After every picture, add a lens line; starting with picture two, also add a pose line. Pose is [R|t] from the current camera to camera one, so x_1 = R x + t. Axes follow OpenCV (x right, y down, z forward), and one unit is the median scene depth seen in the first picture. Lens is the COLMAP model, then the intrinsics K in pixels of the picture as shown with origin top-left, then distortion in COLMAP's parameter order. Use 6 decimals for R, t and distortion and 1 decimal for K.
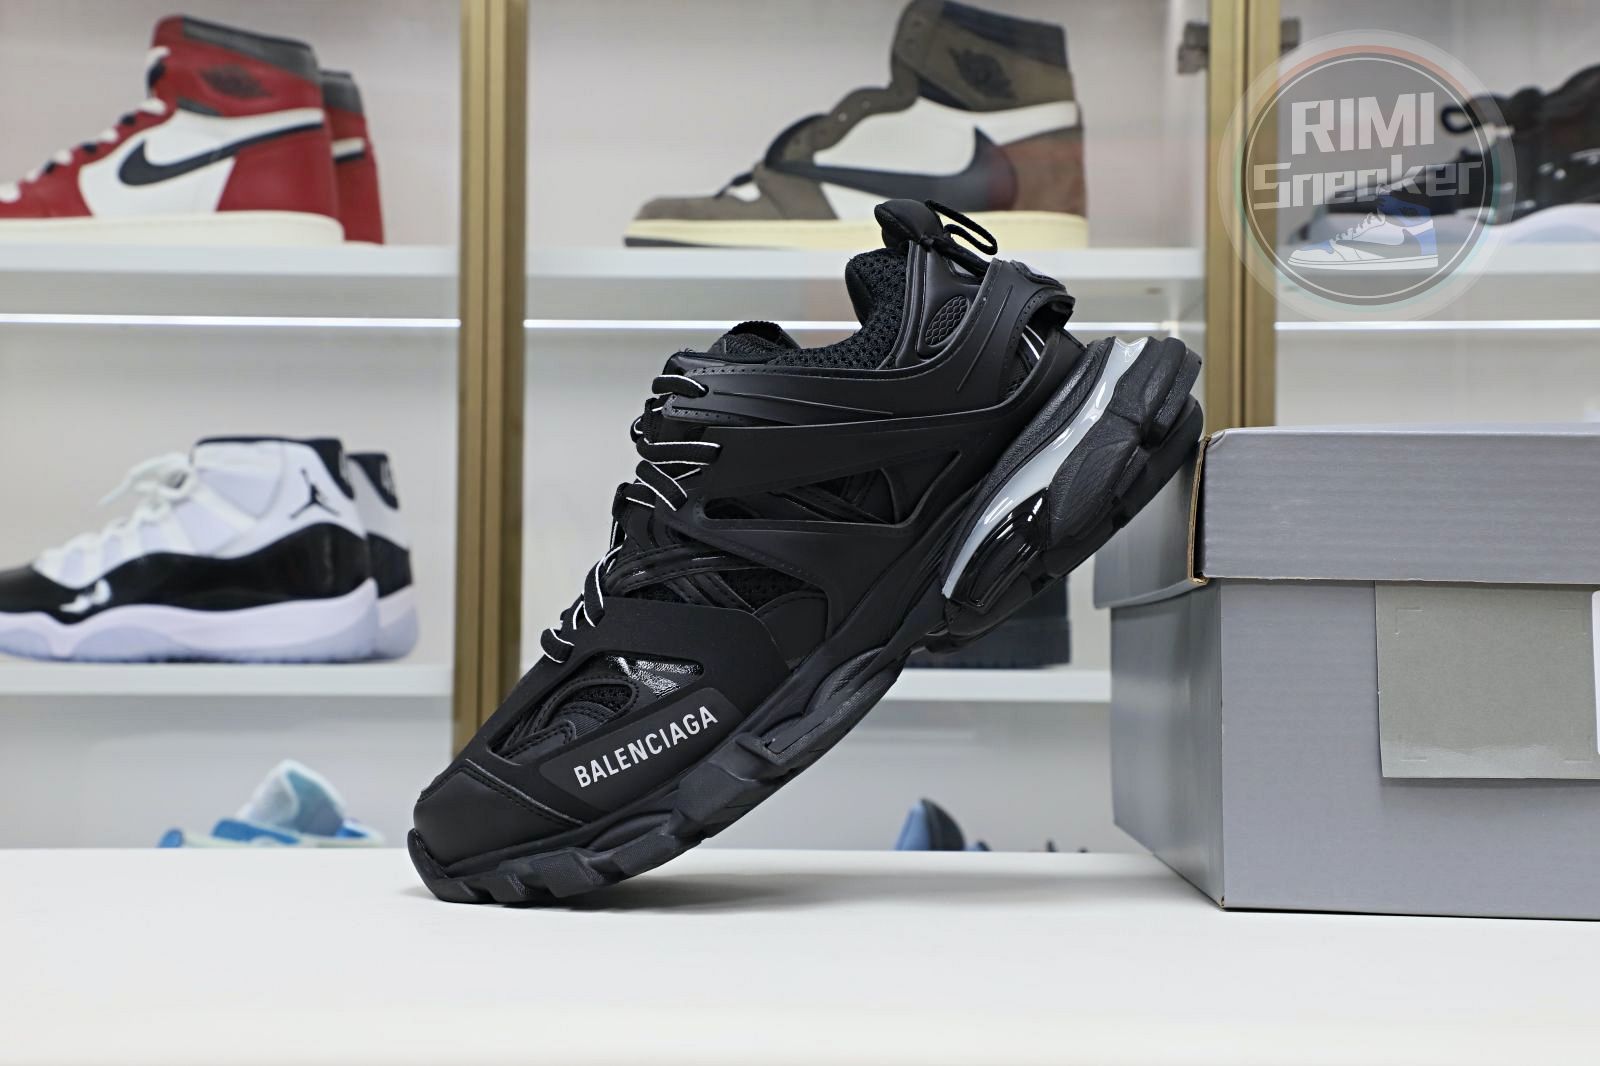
lens RADIAL K [[2515.5, 0, 797.4], [0, 2515.5, 520.5], [0, 0, 1]] dist [0.269345, 0.027998]
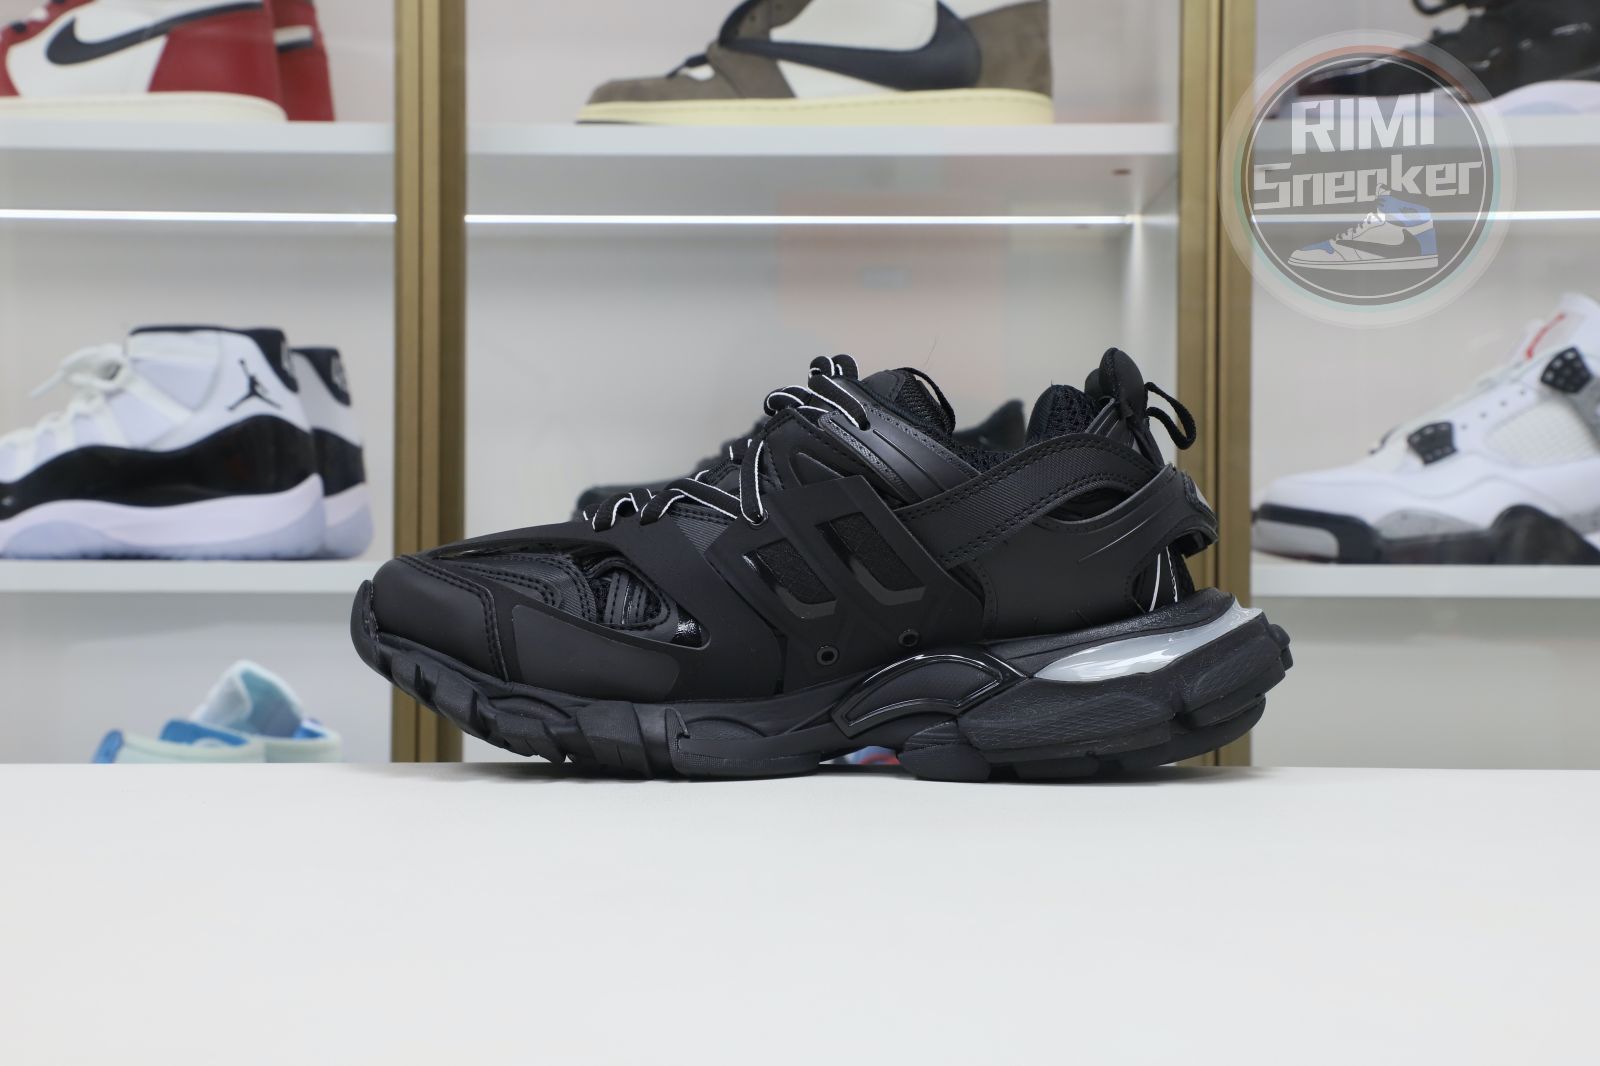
lens RADIAL K [[2092.5, 0, 800.0], [0, 2092.5, 533.0], [0, 0, 1]] dist [0.176258, -0.012326]
pose [[0.999971, -0.004178, 0.006378, 0.012084], [0.003977, 0.999506, 0.031186, 0.021153], [-0.006505, -0.031160, 0.999493, 0.190133]]
